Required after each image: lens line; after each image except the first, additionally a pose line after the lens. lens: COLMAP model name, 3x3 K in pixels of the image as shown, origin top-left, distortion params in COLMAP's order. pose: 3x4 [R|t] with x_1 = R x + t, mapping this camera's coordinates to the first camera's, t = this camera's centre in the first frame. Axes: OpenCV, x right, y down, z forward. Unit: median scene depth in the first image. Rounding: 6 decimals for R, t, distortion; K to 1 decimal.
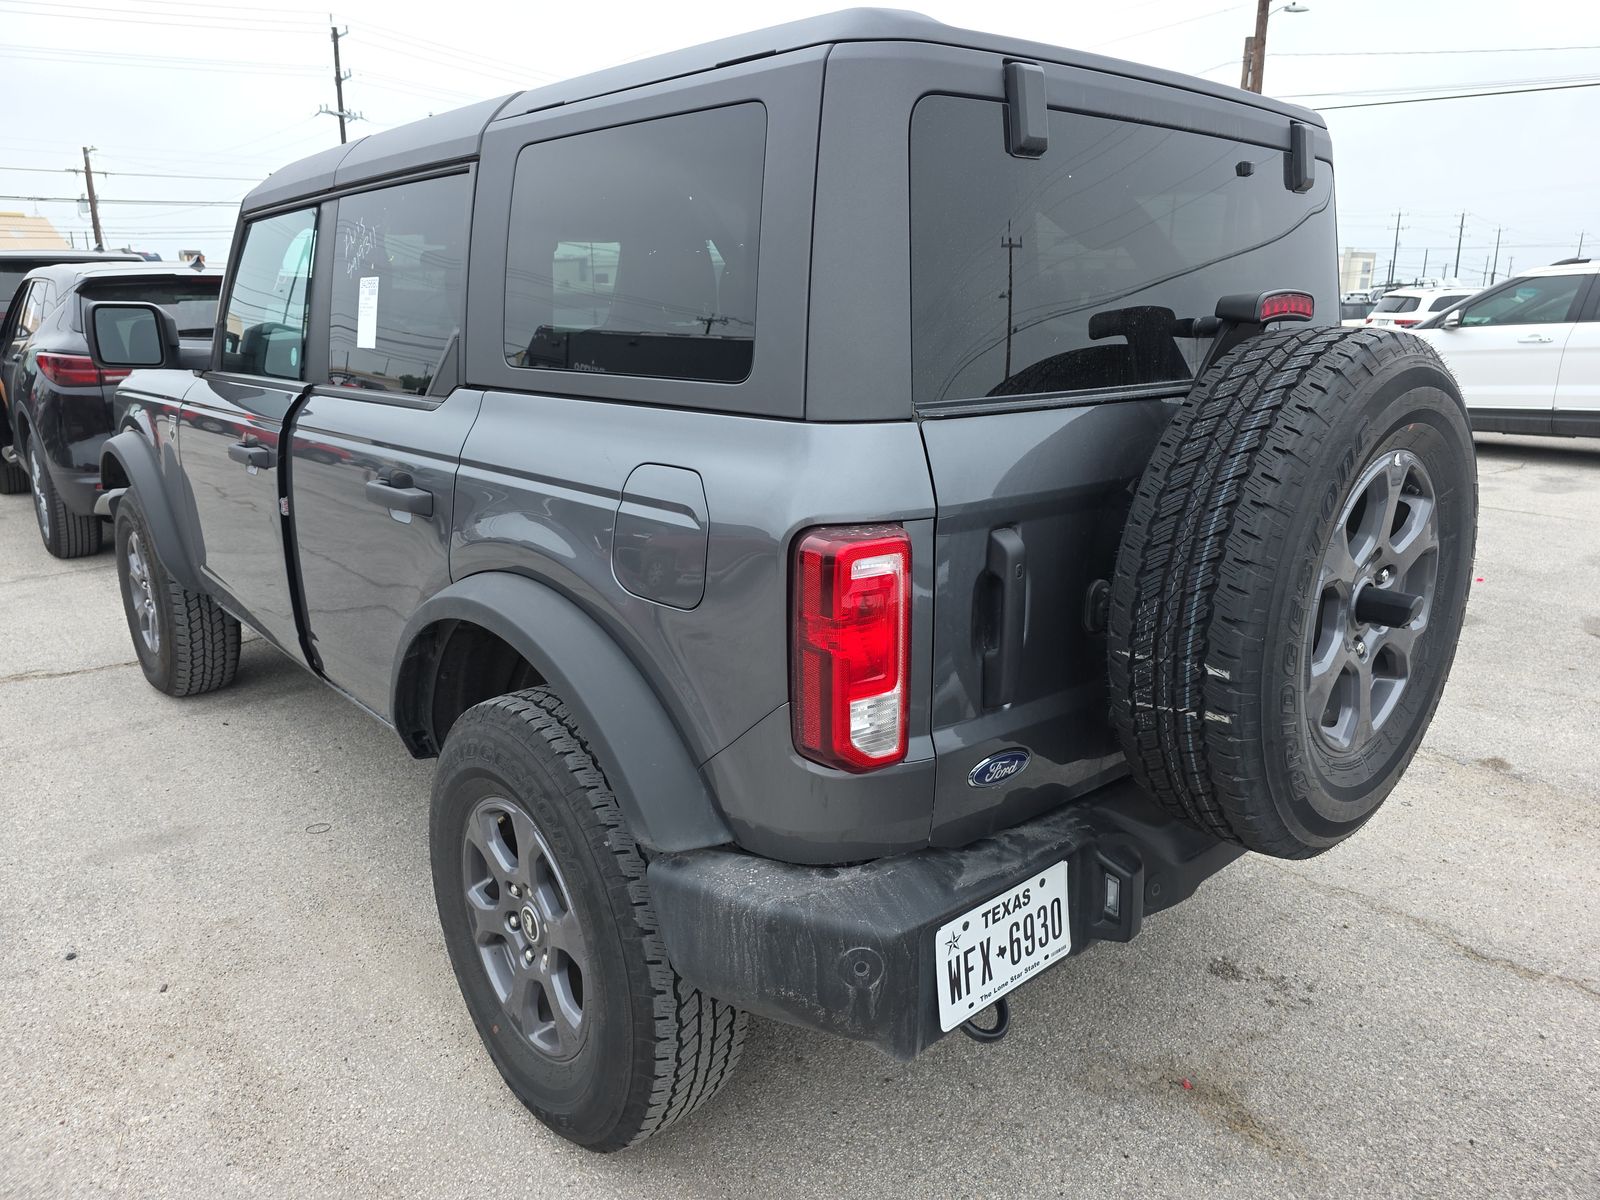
lens RADIAL K [[1079.5, 0, 800.0], [0, 1079.5, 600.0], [0, 0, 1]] dist [0.060554, -0.002422]
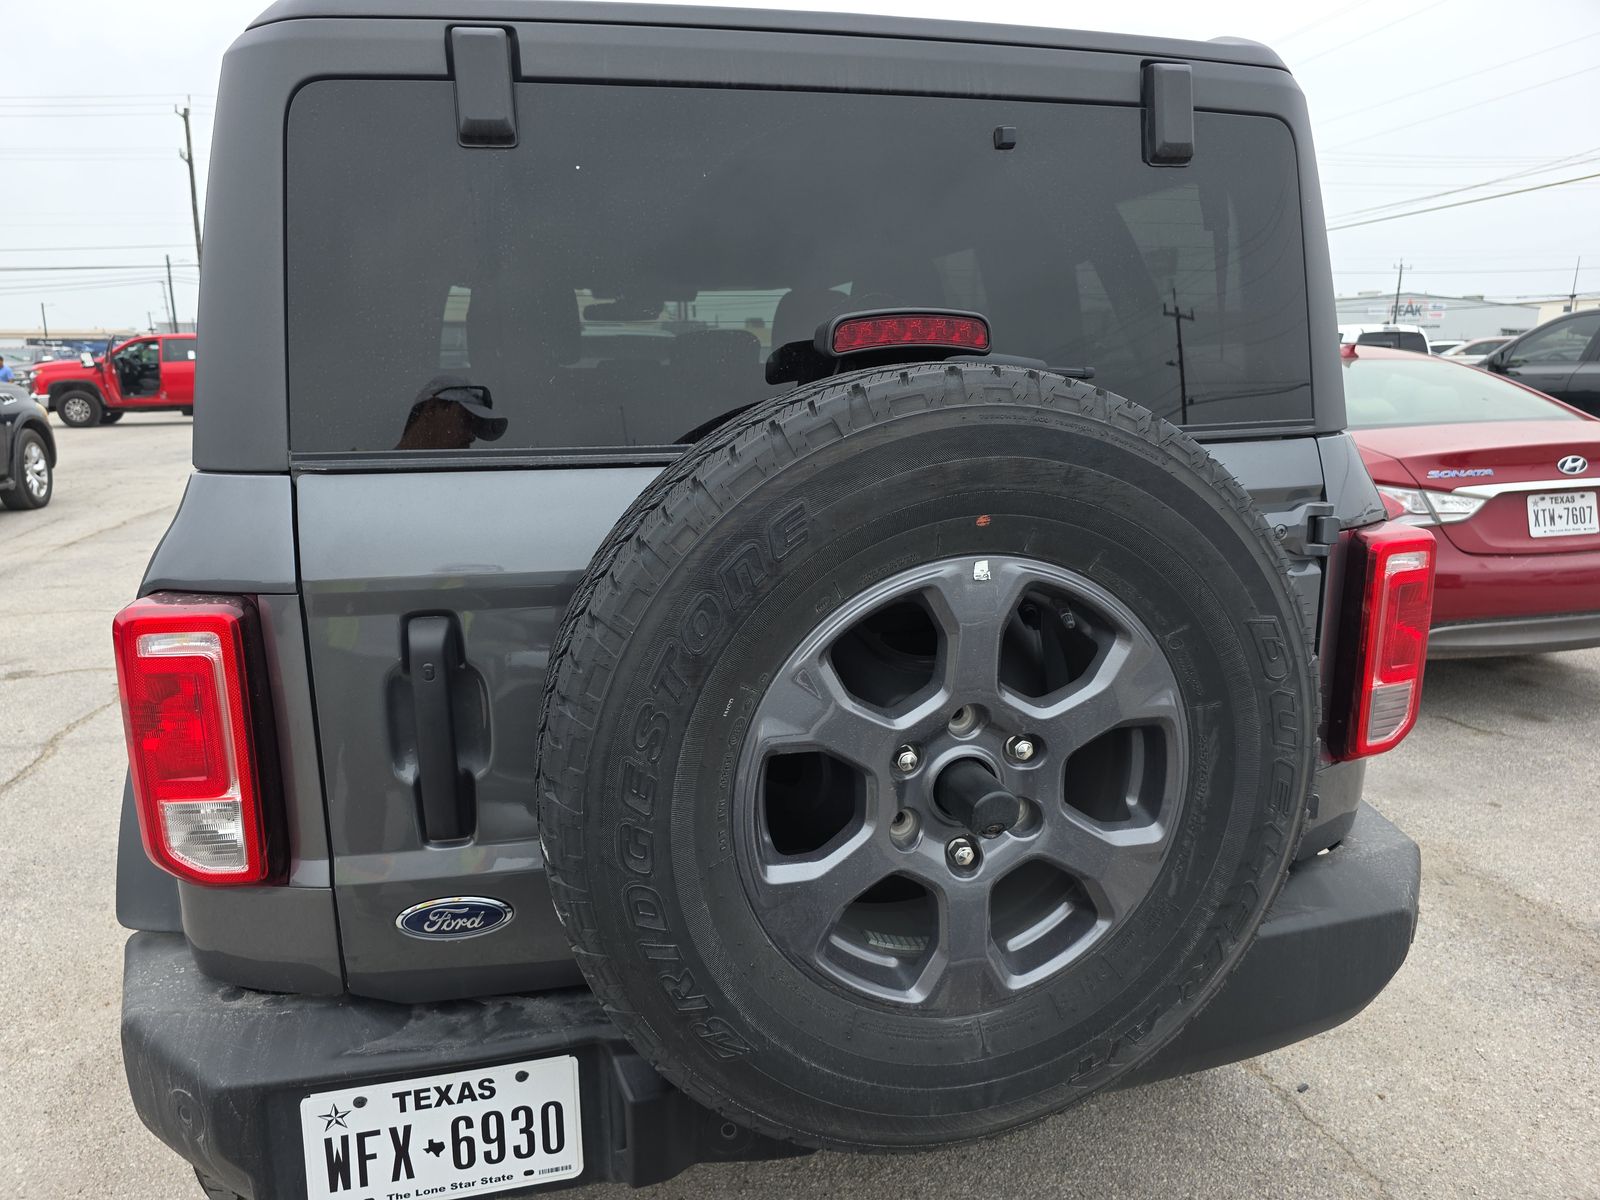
lens RADIAL K [[1083.1, 0, 800.0], [0, 1083.1, 600.0], [0, 0, 1]] dist [-0.004205, -0.004420]
pose [[0.888136, 0.093691, -0.449929, 0.730155], [-0.113970, 0.993319, -0.018127, -0.087340], [0.445225, 0.067377, 0.892880, 0.386603]]
